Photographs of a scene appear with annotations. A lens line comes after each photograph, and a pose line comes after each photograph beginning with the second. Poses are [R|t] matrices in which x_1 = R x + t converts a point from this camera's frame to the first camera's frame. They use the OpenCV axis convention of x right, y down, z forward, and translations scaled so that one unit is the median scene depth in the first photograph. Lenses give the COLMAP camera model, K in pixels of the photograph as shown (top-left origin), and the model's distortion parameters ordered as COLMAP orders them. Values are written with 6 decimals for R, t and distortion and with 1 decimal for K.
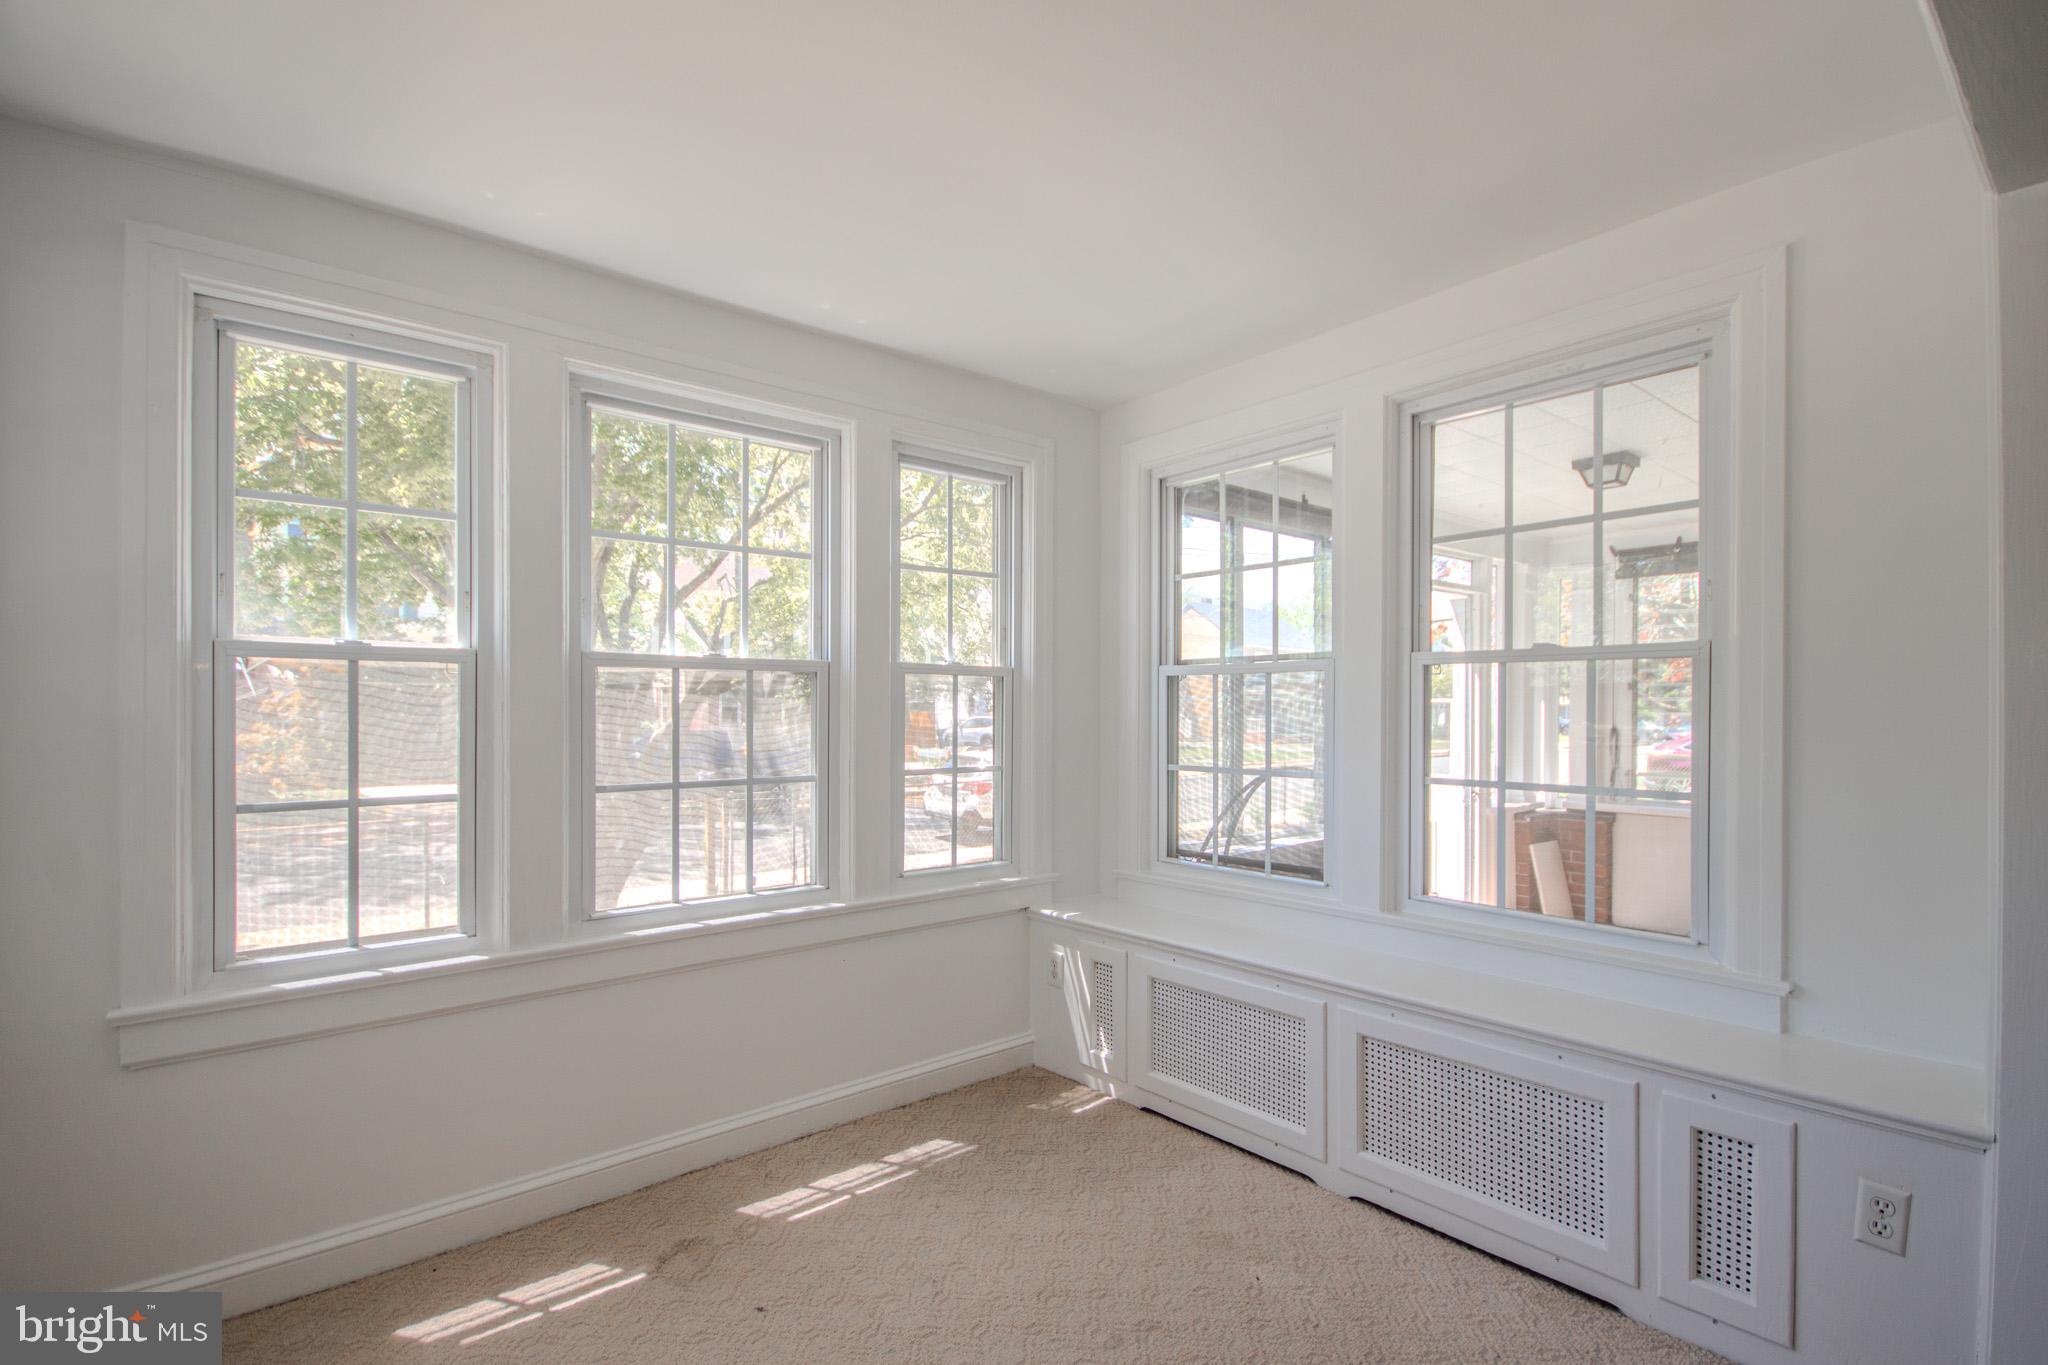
lens RADIAL K [[936.9, 0, 1027.7], [0, 936.9, 715.6], [0, 0, 1]] dist [-0.015098, -0.000147]
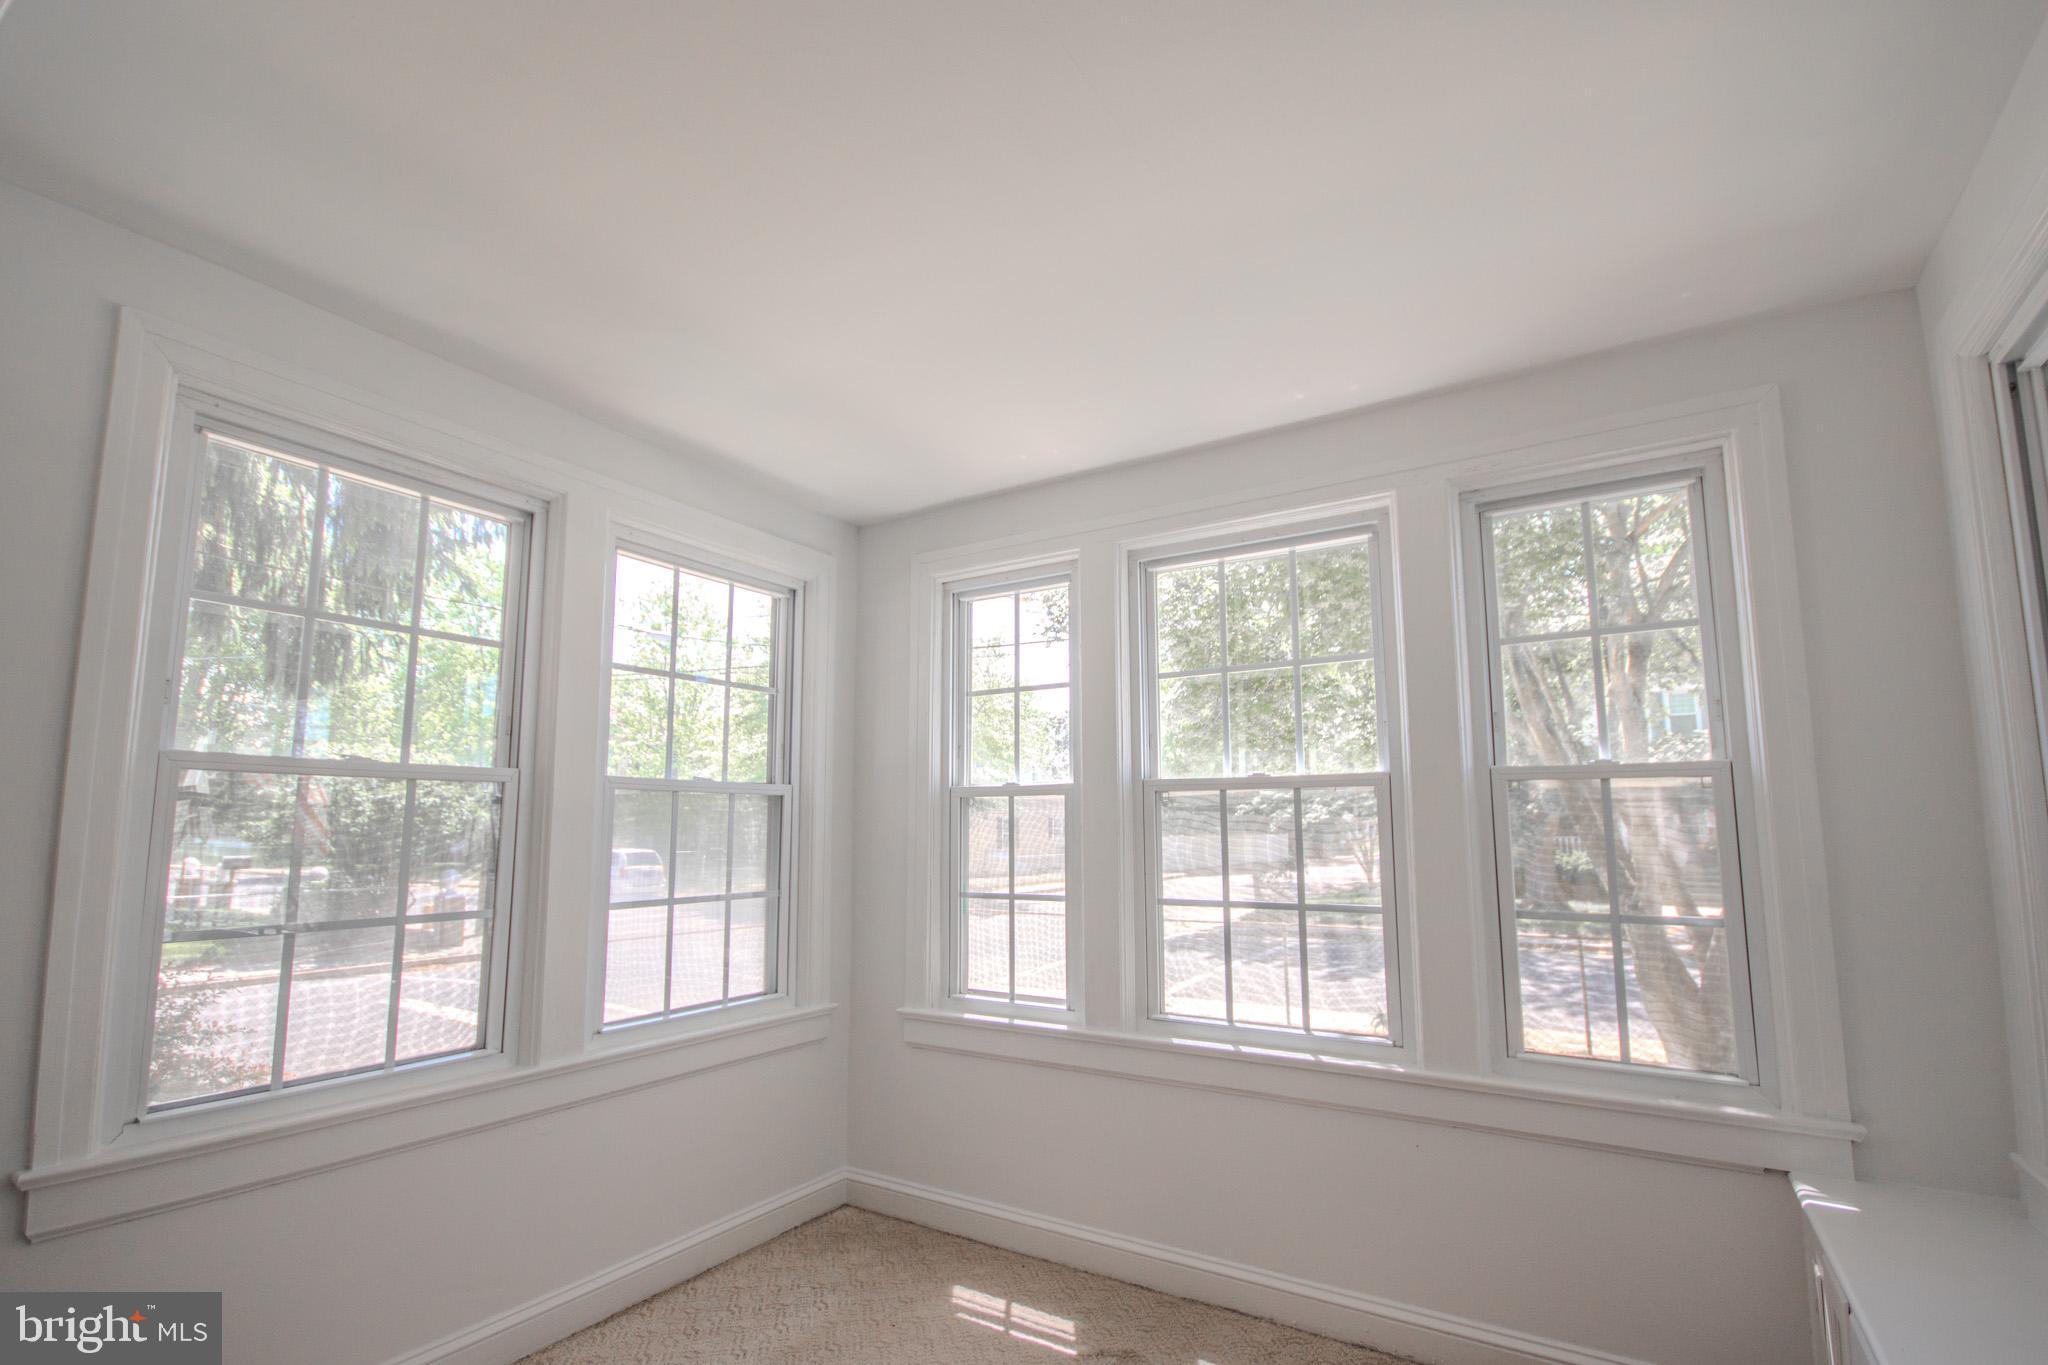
lens RADIAL K [[936.9, 0, 1027.7], [0, 936.9, 715.6], [0, 0, 1]] dist [-0.015098, -0.000147]
pose [[0.305437, -0.115555, -0.945175, 0.701919], [-0.002866, 0.992493, -0.122266, -0.006512], [0.952208, 0.040054, 0.302813, 0.598907]]
